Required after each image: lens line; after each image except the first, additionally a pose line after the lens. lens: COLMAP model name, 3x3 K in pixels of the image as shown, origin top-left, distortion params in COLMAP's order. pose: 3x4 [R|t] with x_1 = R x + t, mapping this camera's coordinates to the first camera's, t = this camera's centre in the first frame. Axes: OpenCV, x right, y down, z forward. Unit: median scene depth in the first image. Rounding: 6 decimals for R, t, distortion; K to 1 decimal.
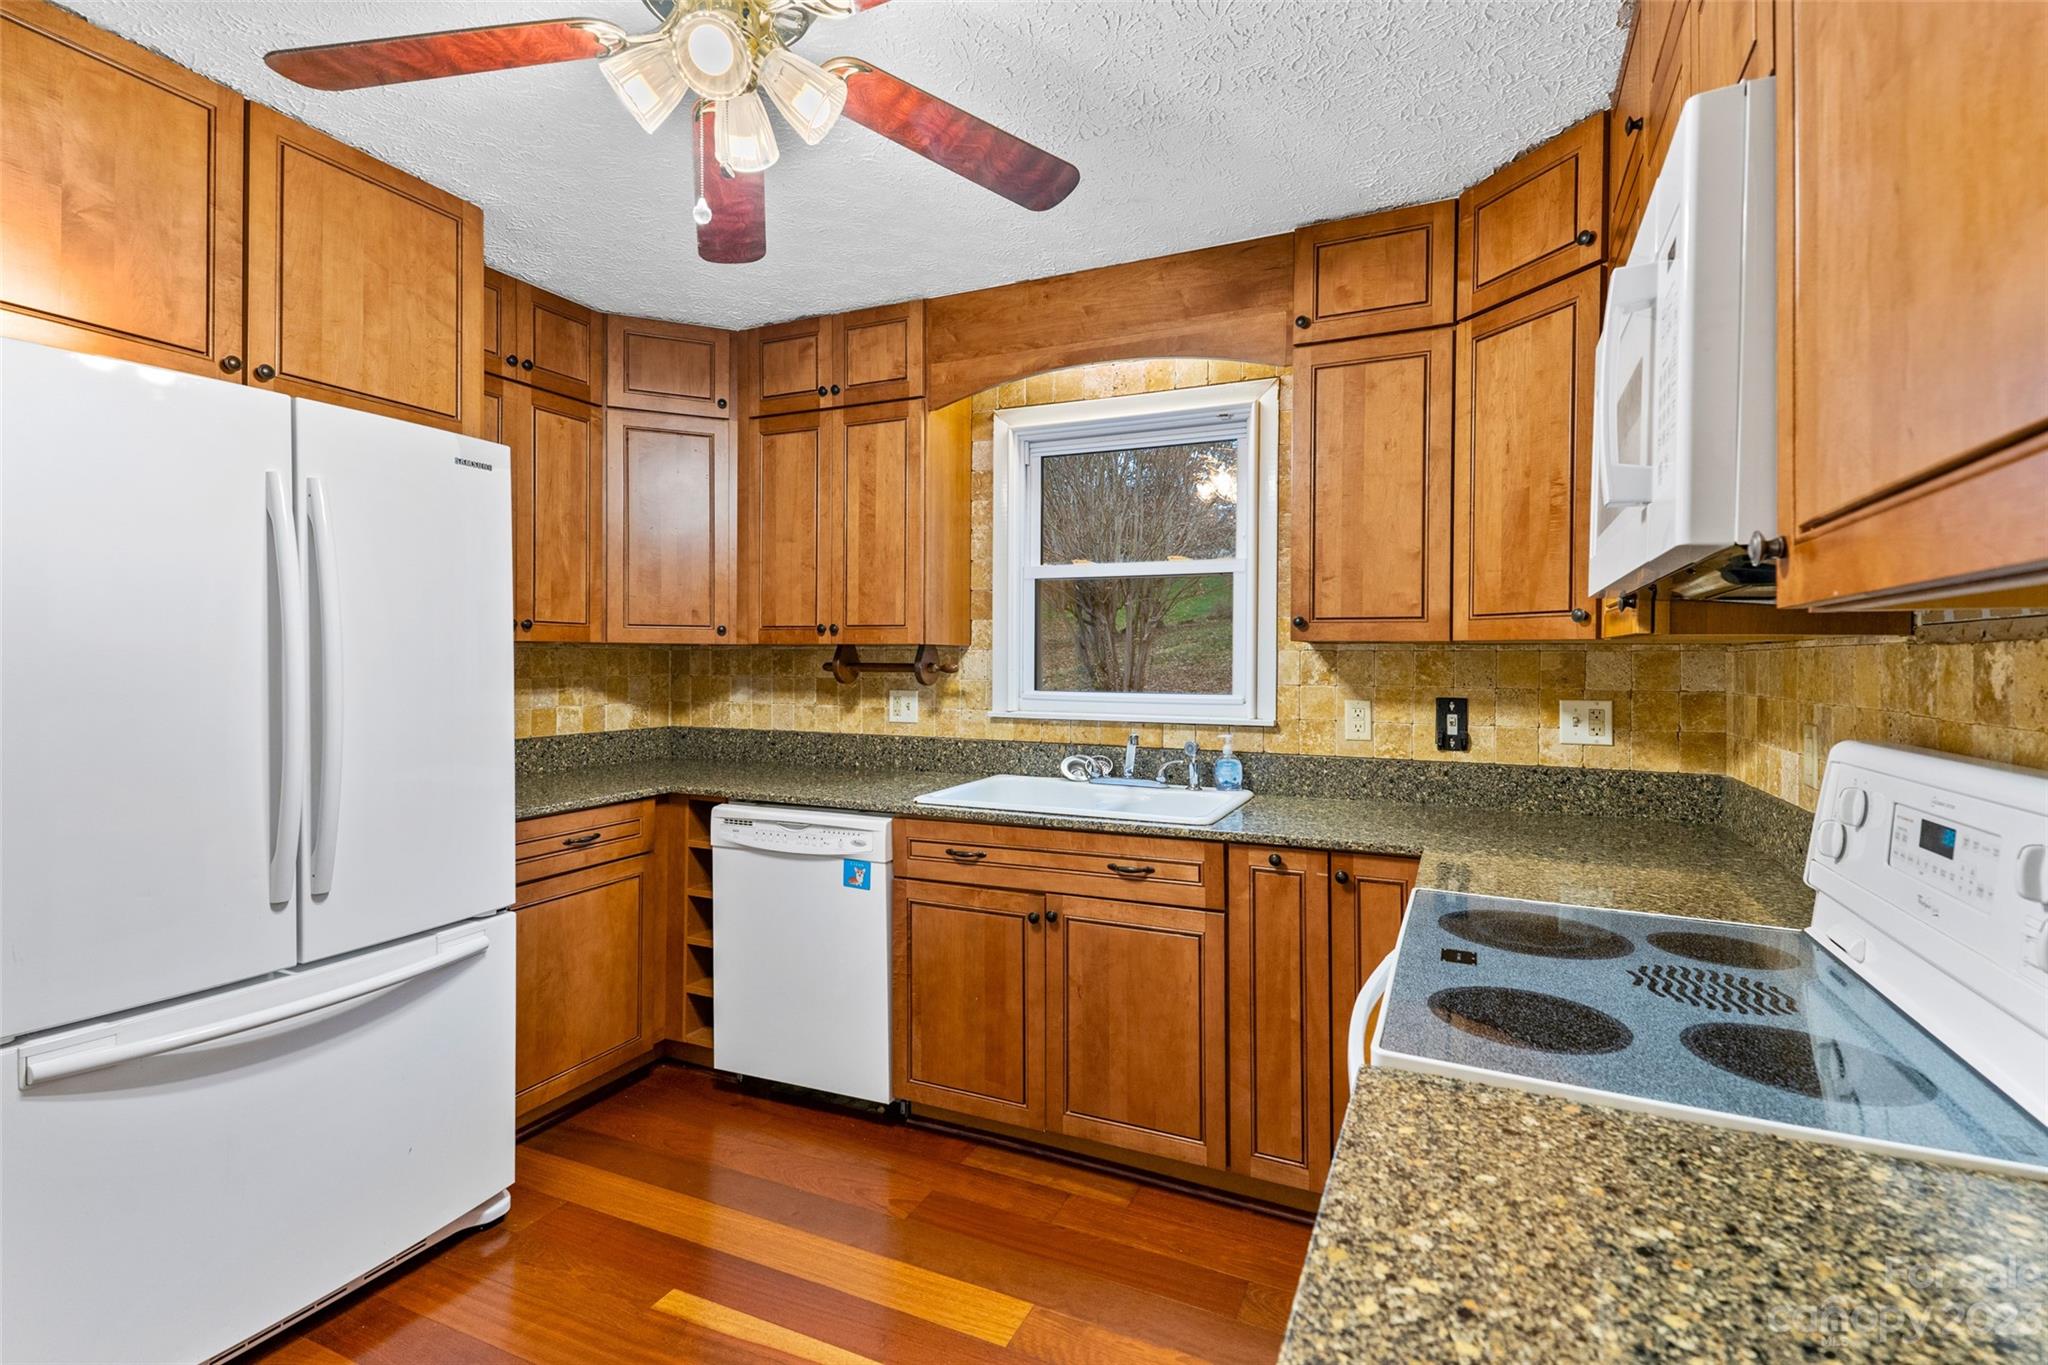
lens RADIAL K [[927.2, 0, 1024.1], [0, 927.2, 654.9], [0, 0, 1]] dist [0.024838, -0.000081]
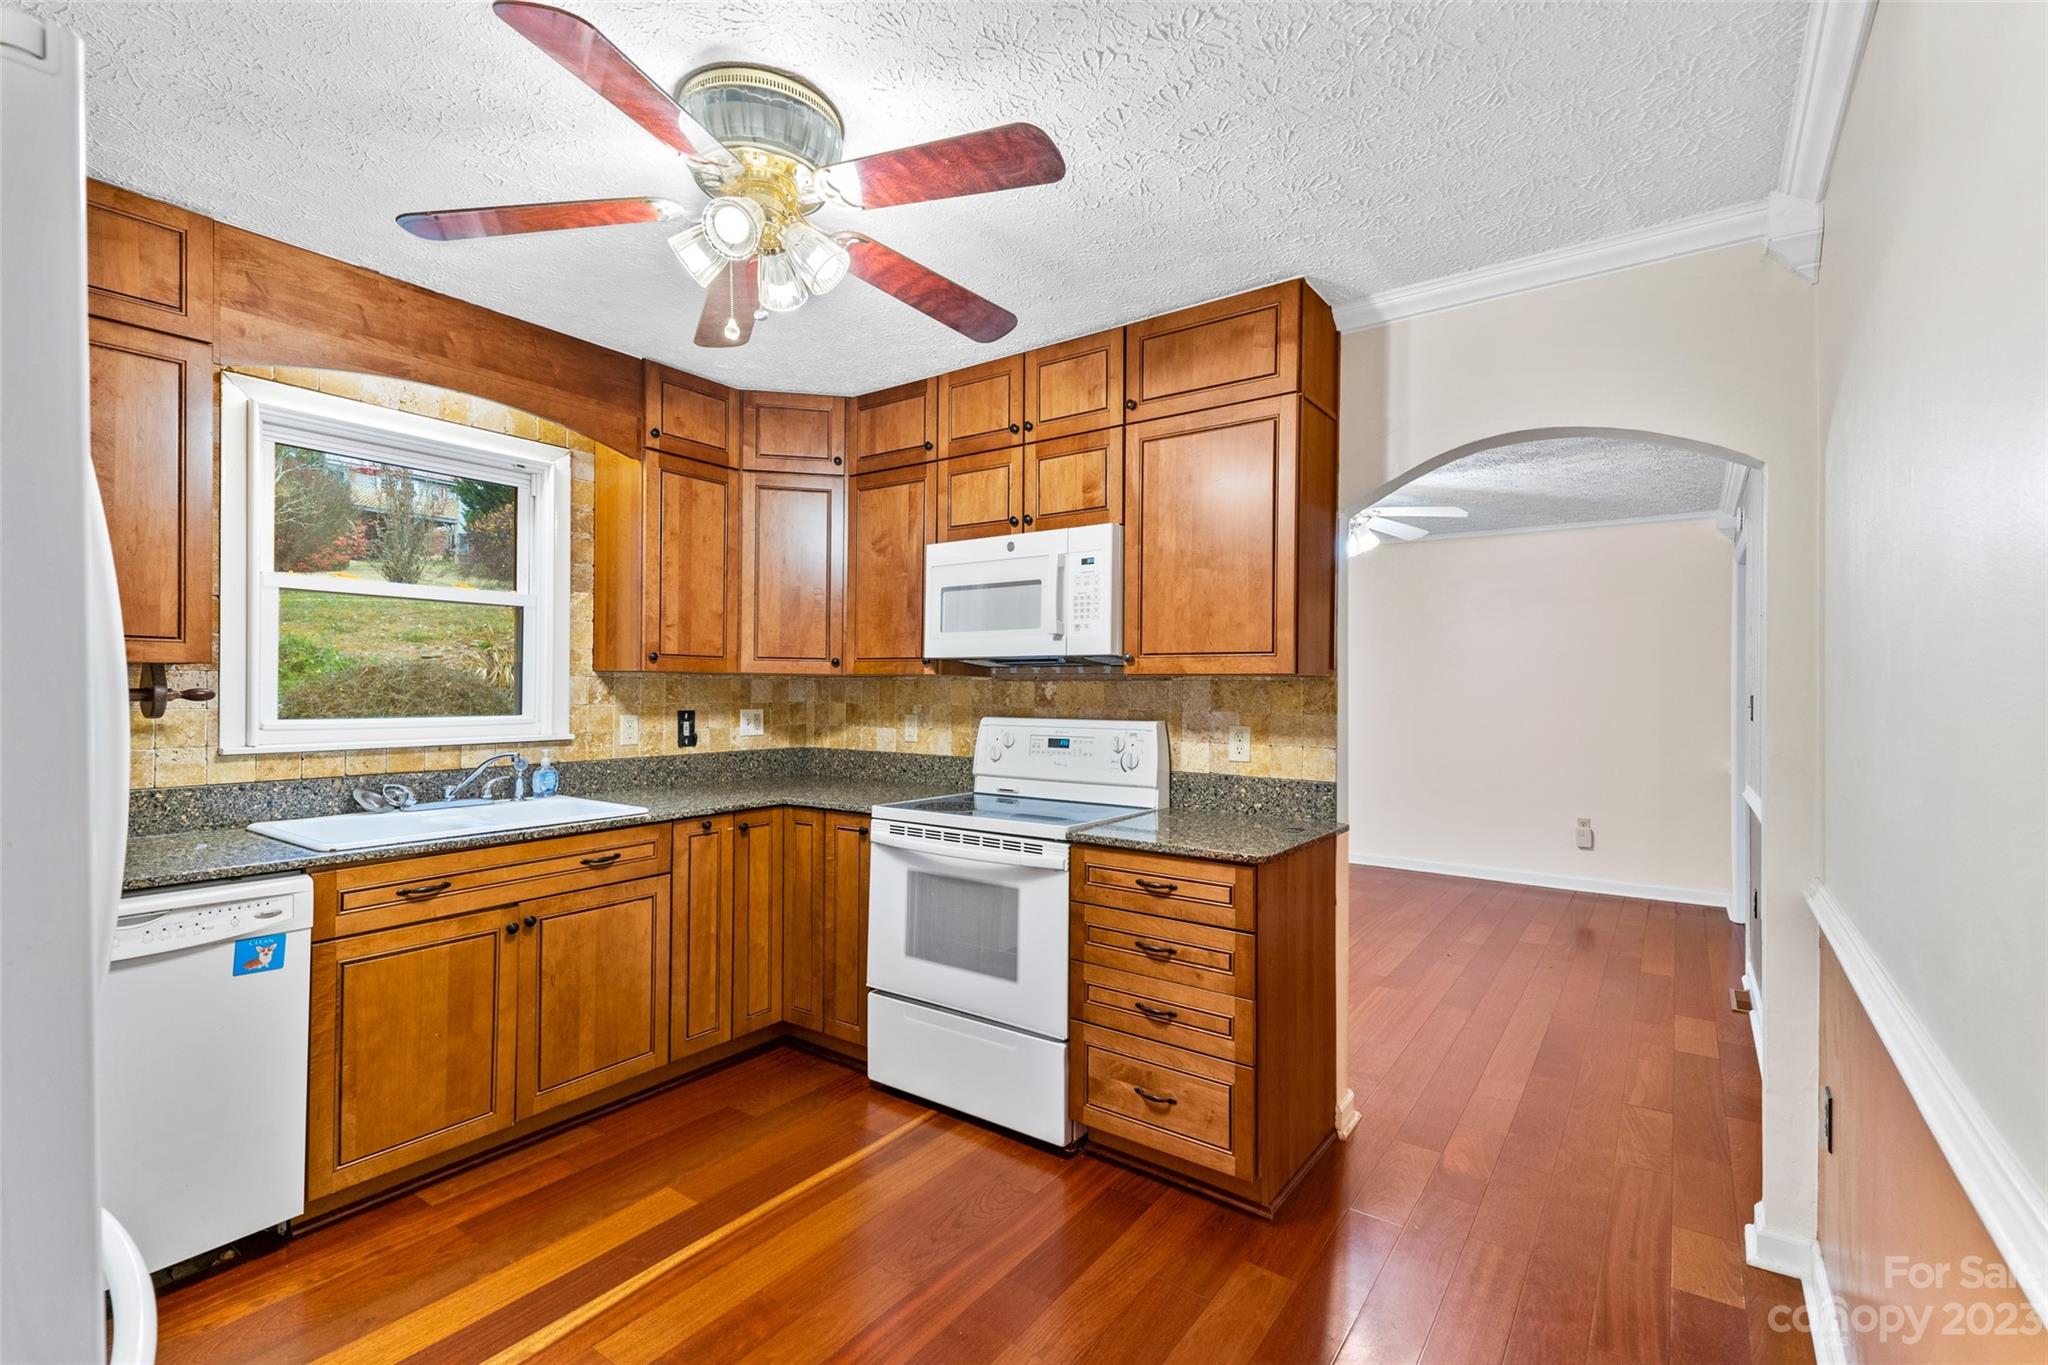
lens RADIAL K [[915.1, 0, 1024.0], [0, 915.1, 682.5], [0, 0, 1]] dist [0.000571, 0.000013]
pose [[0.184721, 0.000354, 0.982791, -0.856840], [-0.010968, 0.999938, 0.001701, -0.005866], [-0.982730, -0.011094, 0.184714, 0.221012]]
